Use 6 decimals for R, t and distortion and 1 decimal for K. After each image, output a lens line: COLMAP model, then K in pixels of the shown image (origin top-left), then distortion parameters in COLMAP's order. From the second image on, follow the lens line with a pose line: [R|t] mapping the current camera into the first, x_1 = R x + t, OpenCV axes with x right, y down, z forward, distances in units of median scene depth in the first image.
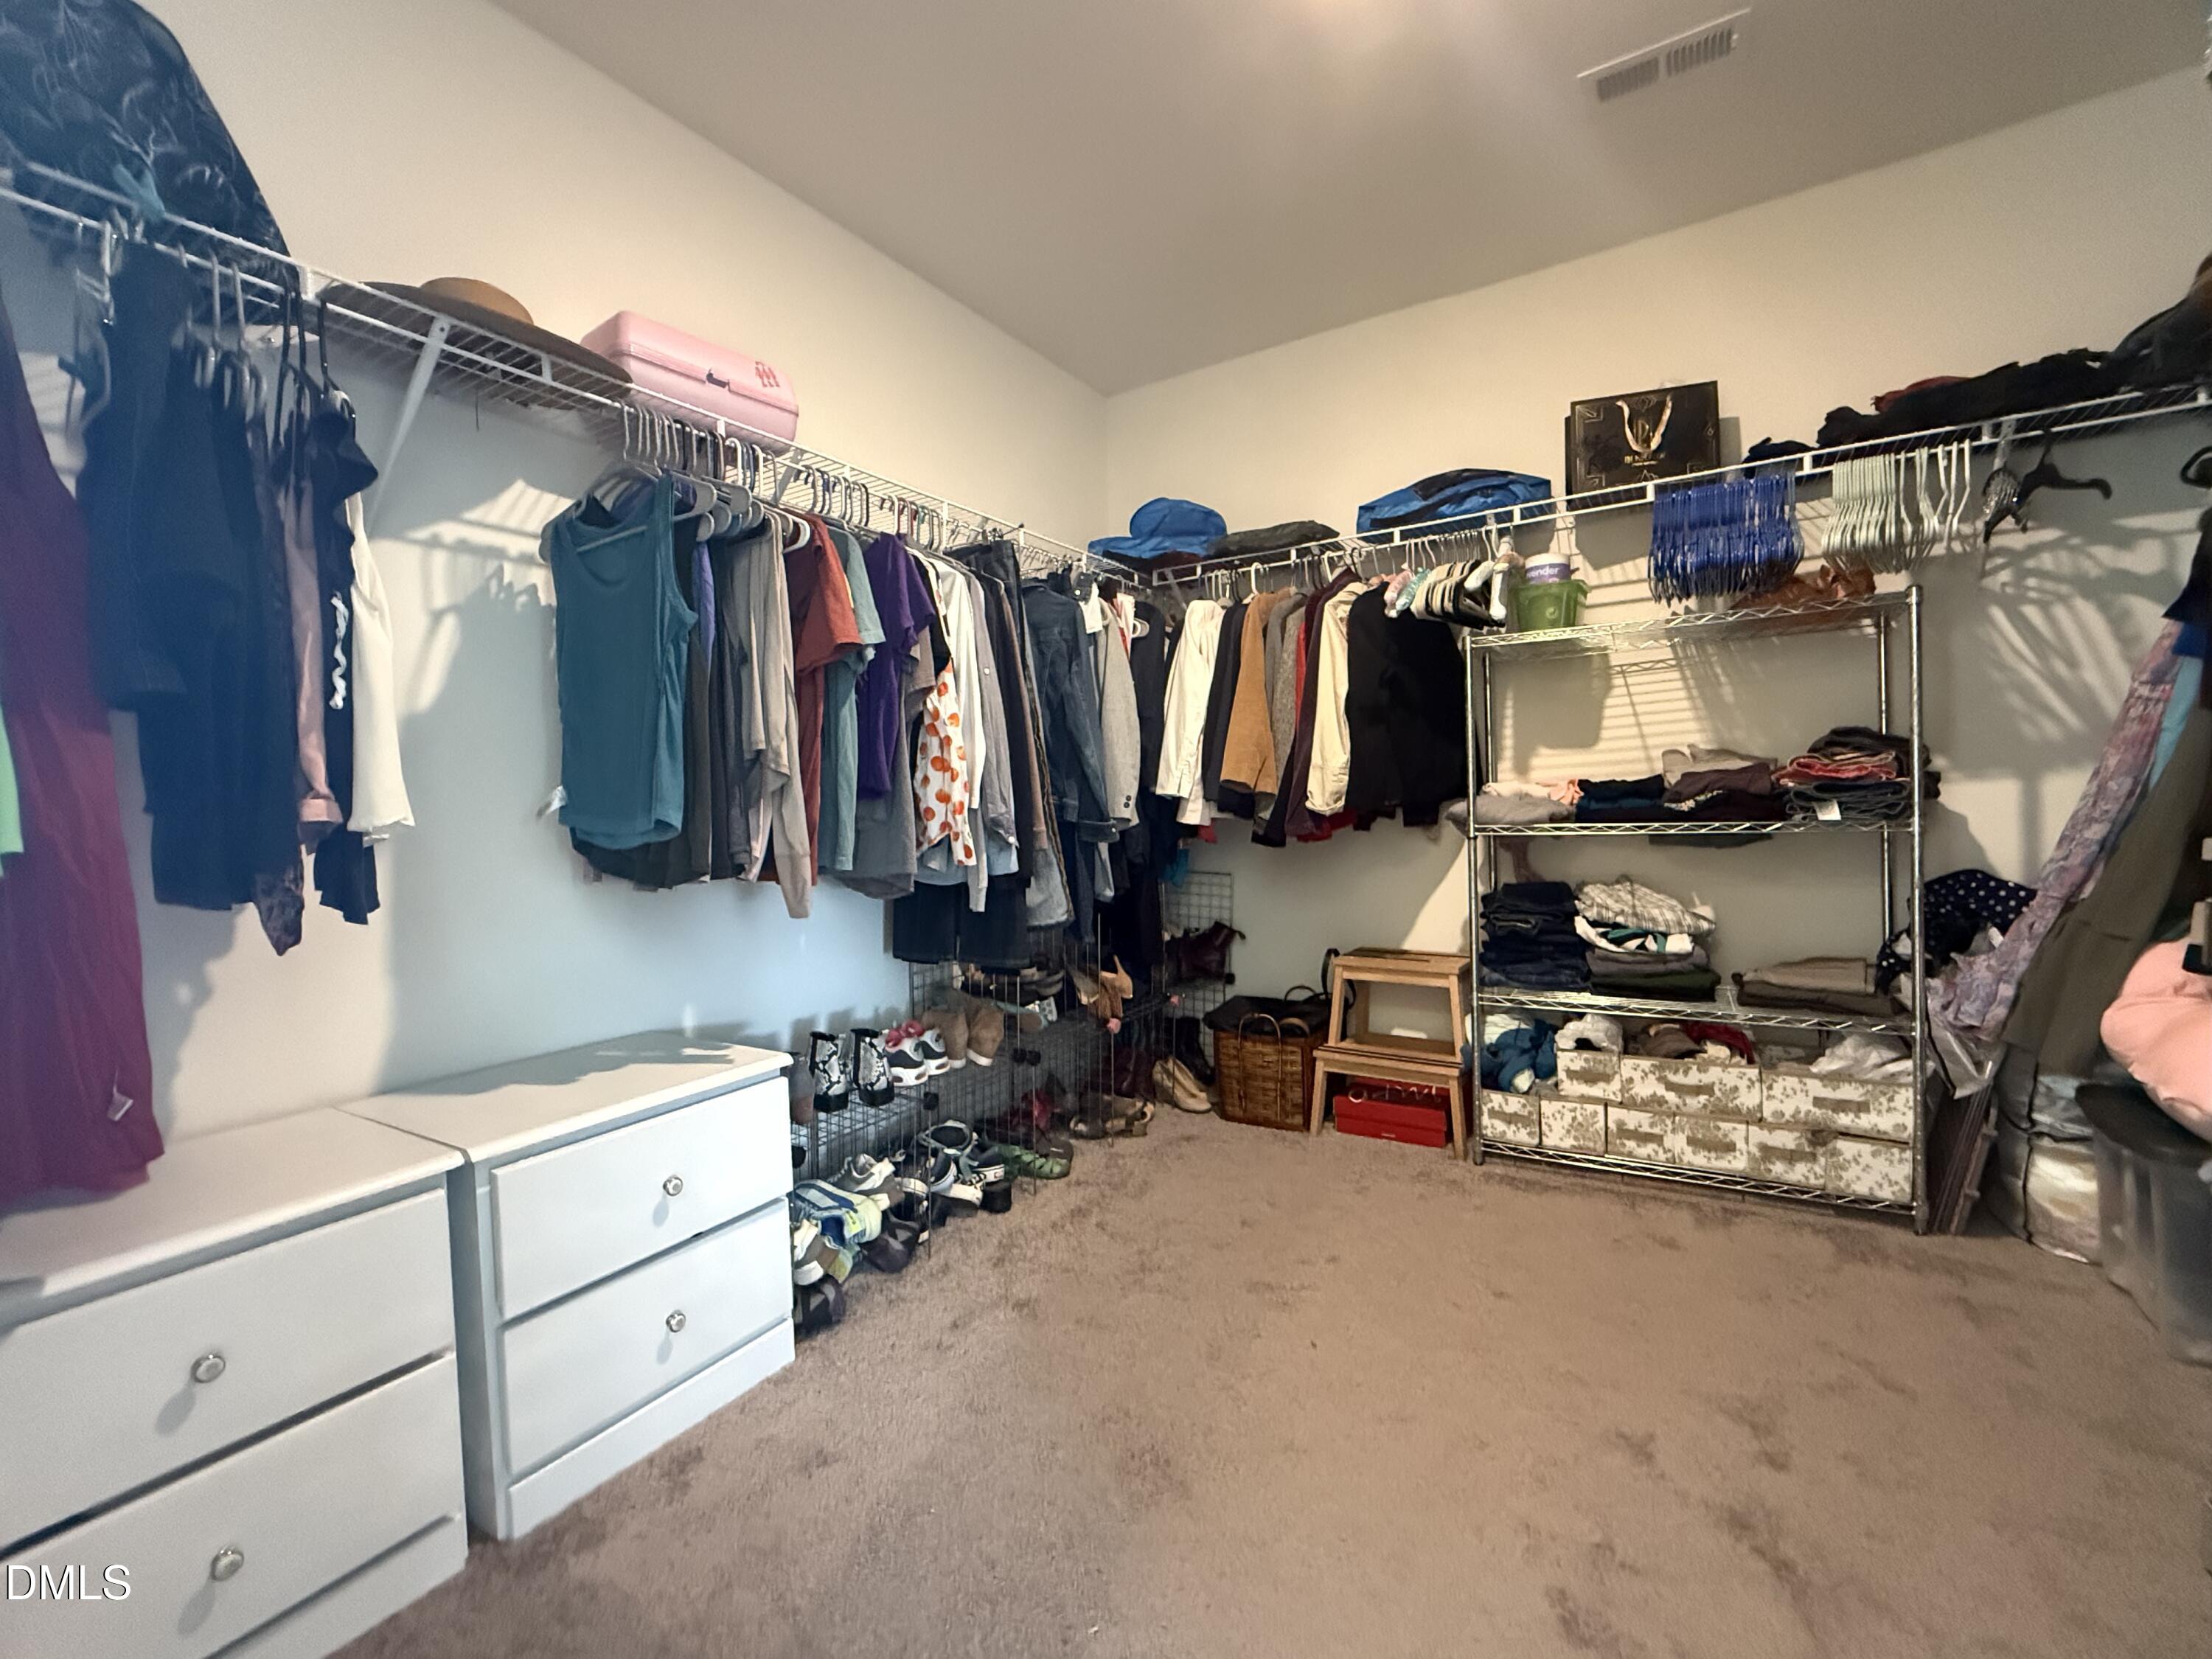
lens RADIAL K [[963.5, 0, 1091.1], [0, 963.5, 830.9], [0, 0, 1]] dist [-0.004106, 0.000681]
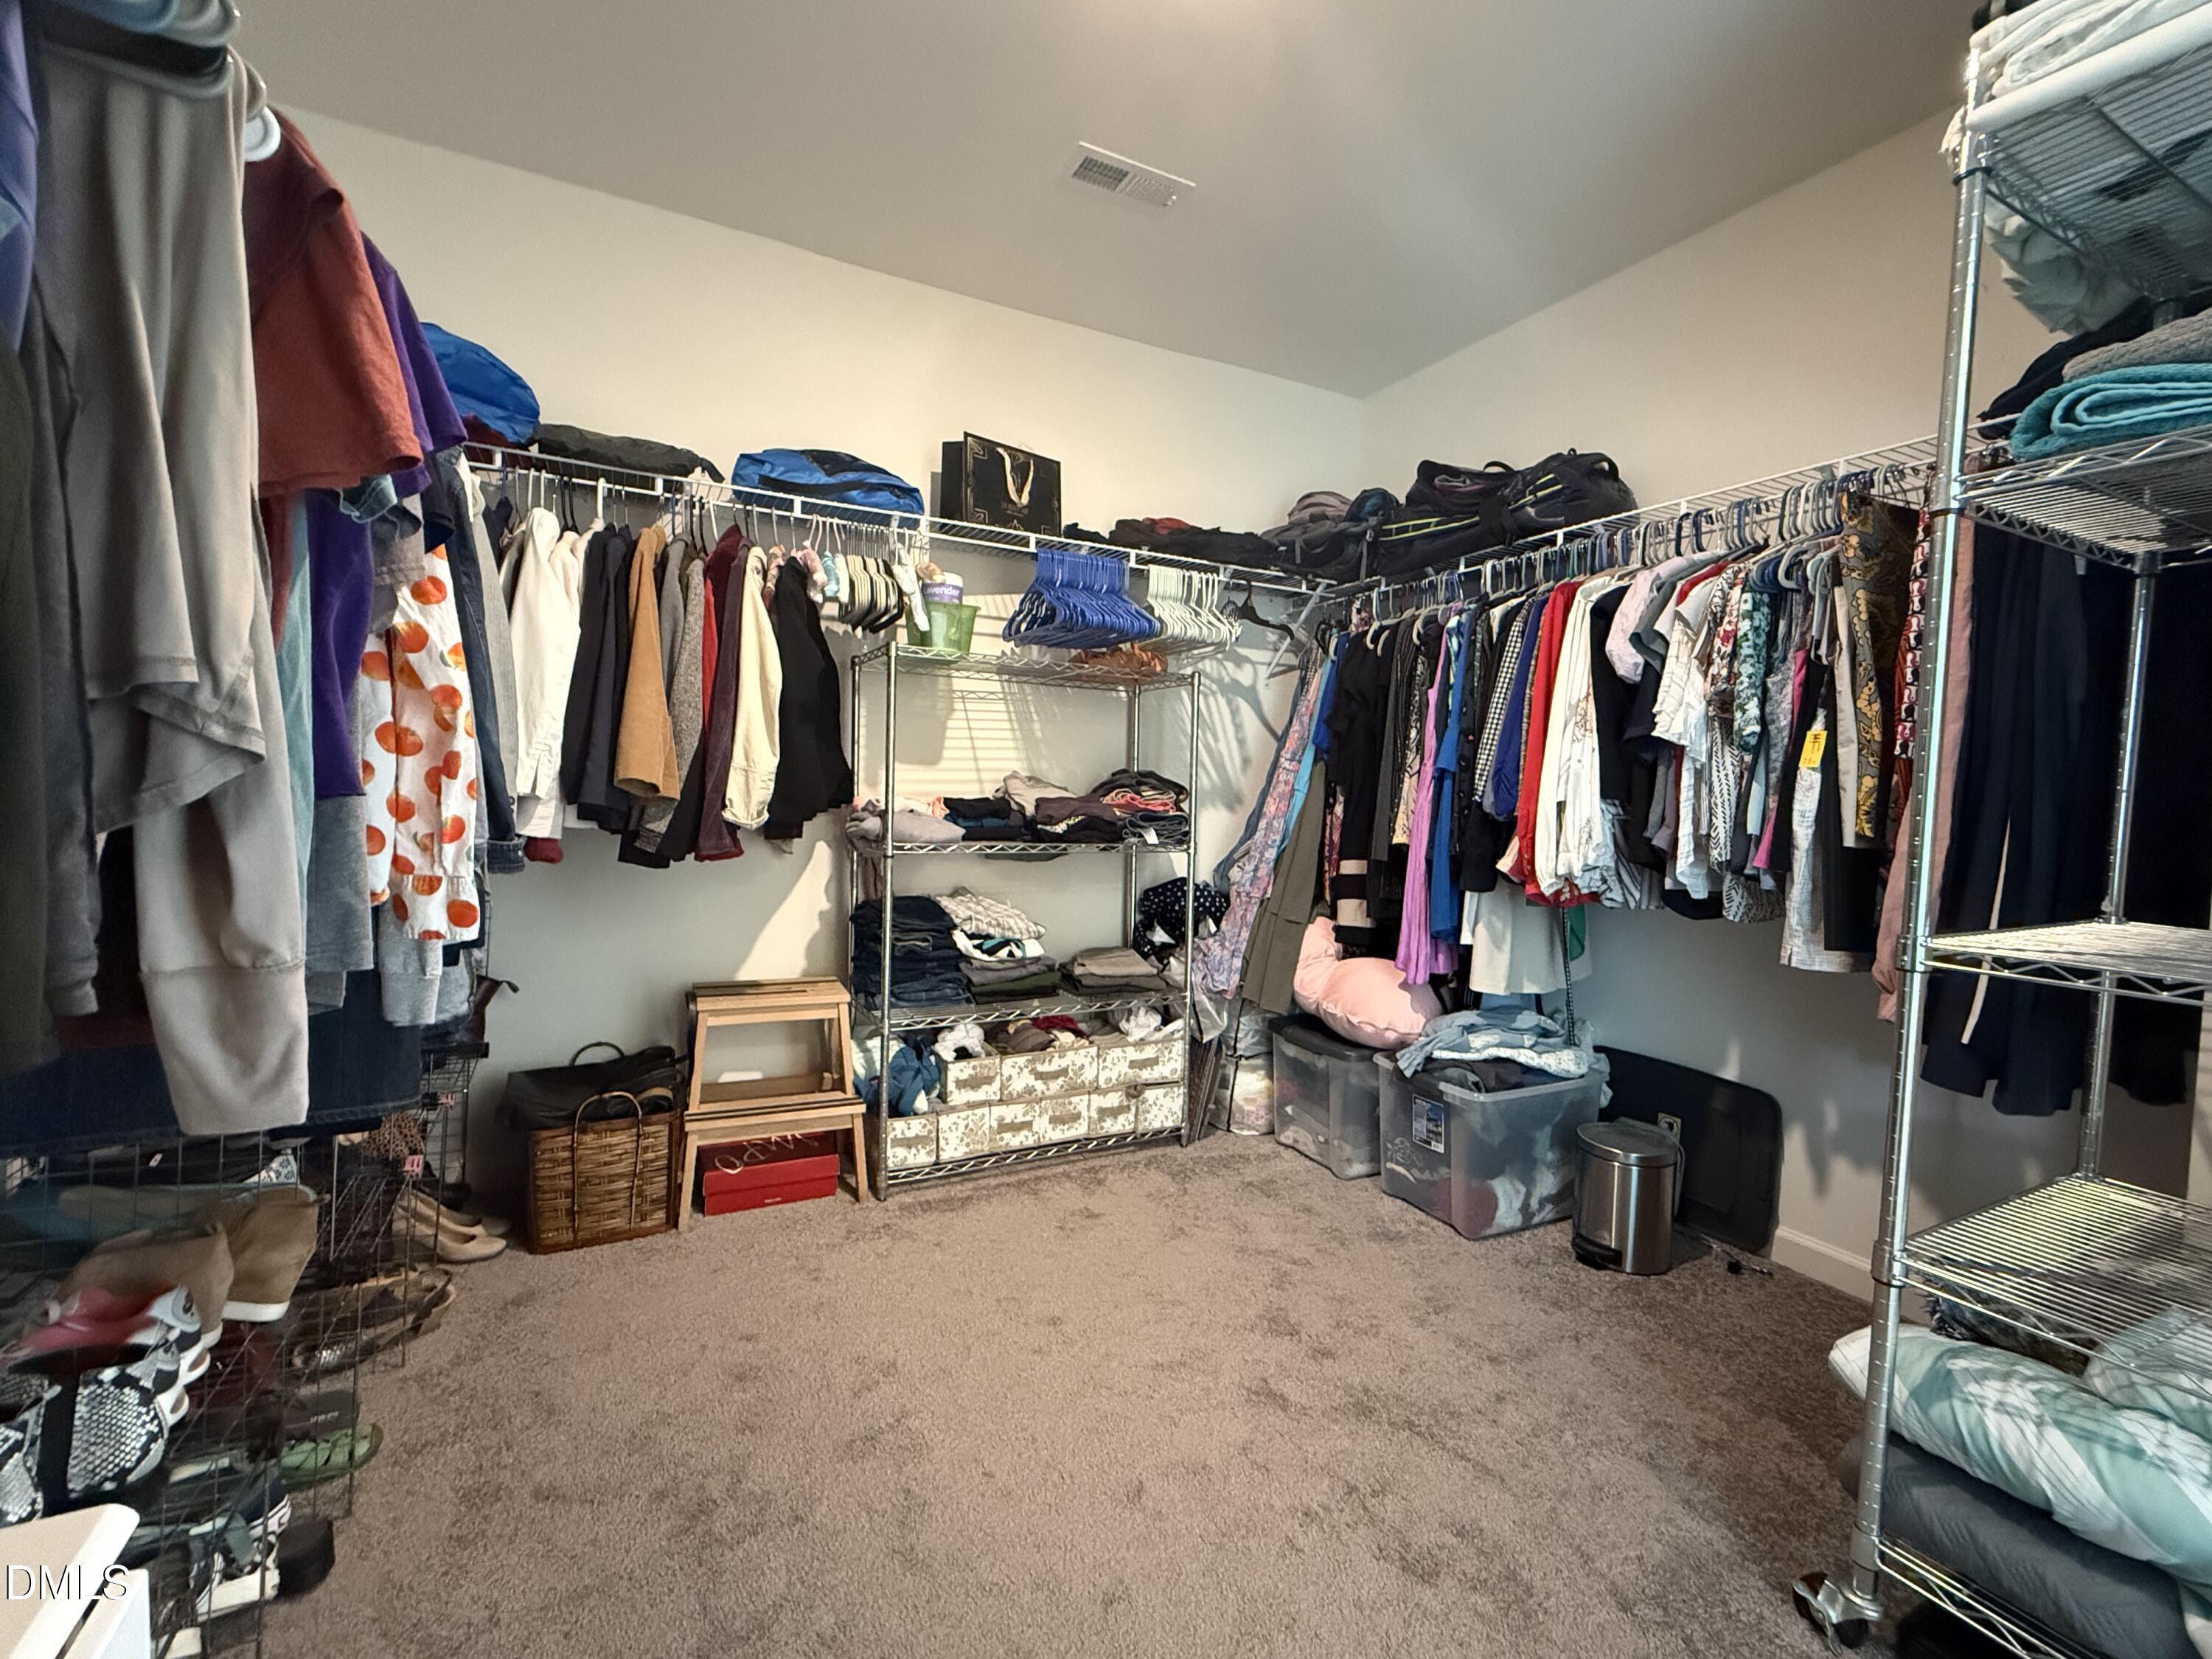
lens RADIAL K [[963.5, 0, 1098.5], [0, 963.5, 831.2], [0, 0, 1]] dist [-0.004106, 0.000681]
pose [[0.495810, 0.007917, 0.868395, -0.328749], [-0.023954, 0.999703, 0.004563, -0.027044], [-0.868100, -0.023064, 0.495853, 0.364327]]
